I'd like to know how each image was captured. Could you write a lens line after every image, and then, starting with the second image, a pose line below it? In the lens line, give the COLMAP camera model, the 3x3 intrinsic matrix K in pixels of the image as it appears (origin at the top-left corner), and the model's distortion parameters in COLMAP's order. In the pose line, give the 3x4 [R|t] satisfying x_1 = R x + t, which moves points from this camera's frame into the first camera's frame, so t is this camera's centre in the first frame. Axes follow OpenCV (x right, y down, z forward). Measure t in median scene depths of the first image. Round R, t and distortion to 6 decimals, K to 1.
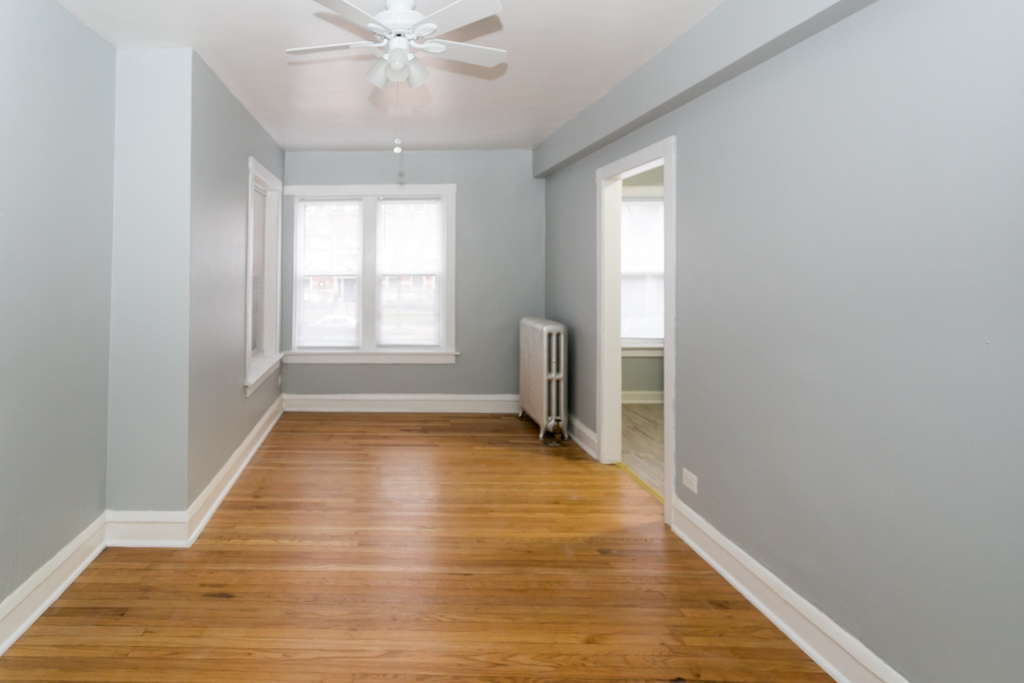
lens RADIAL K [[594.7, 0, 382.4], [0, 594.7, 248.0], [0, 0, 1]] dist [-0.001040, 0.001598]
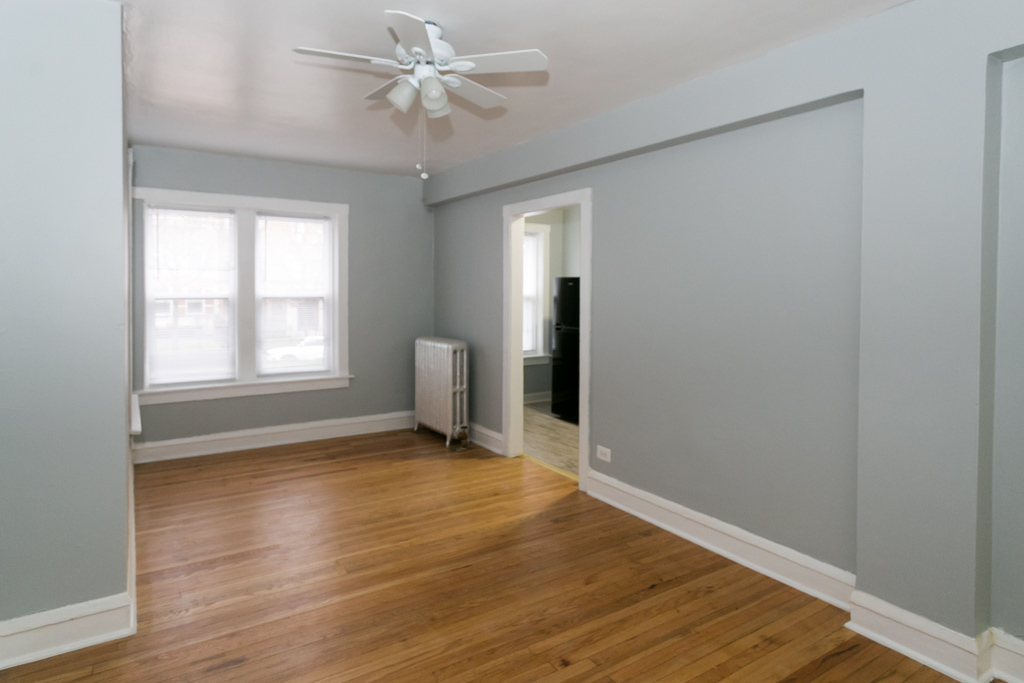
lens RADIAL K [[581.8, 0, 558.3], [0, 581.8, 295.4], [0, 0, 1]] dist [0.002197, 0.000876]
pose [[0.803445, 0.001949, 0.595376, -0.214043], [-0.026636, 0.999111, 0.032673, 0.001262], [-0.594783, -0.042109, 0.802782, 0.026095]]
